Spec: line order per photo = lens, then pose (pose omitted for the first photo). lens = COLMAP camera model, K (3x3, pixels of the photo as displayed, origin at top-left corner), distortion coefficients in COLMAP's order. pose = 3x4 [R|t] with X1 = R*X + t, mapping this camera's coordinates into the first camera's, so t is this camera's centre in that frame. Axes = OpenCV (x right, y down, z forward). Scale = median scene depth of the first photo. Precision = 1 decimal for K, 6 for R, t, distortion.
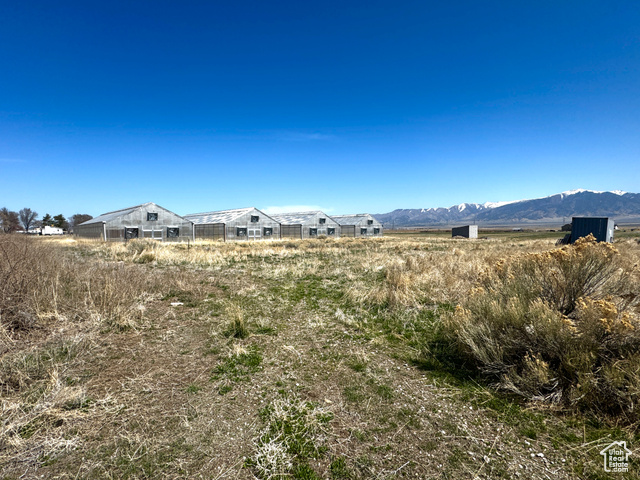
lens RADIAL K [[312.4, 0, 318.3], [0, 312.4, 242.8], [0, 0, 1]] dist [-0.006975, 0.004503]
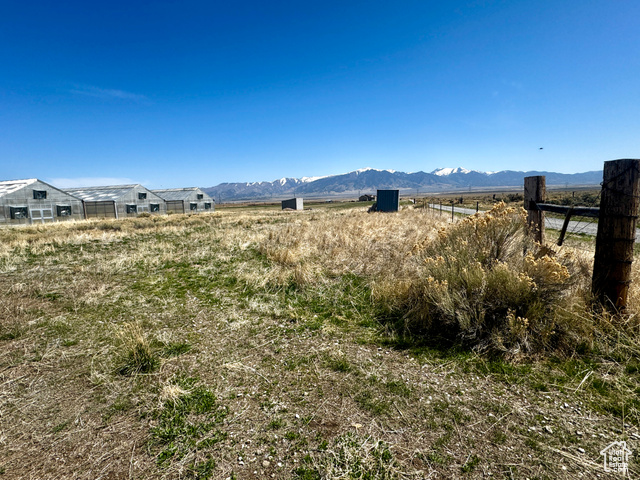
lens RADIAL K [[312.4, 0, 318.1], [0, 312.4, 238.5], [0, 0, 1]] dist [-0.006975, 0.004503]
pose [[0.858425, -0.084221, 0.505978, -0.018392], [0.049166, 0.995396, 0.082272, -0.001039], [-0.510578, -0.045748, 0.858614, 0.018492]]
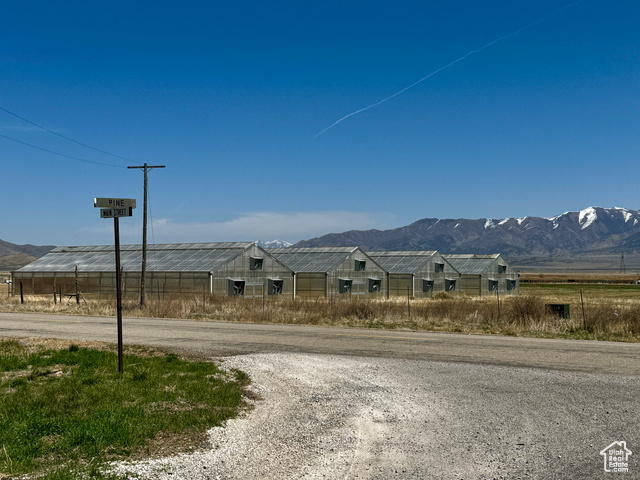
lens RADIAL K [[843.1, 0, 318.1], [0, 843.1, 246.4], [0, 0, 1]] dist [0.143169, 0.000000]
pose [[0.991814, 0.017792, 0.126443, -0.500121], [-0.008933, 0.997487, -0.070282, 0.005698], [-0.127376, 0.068577, 0.989481, -0.685044]]
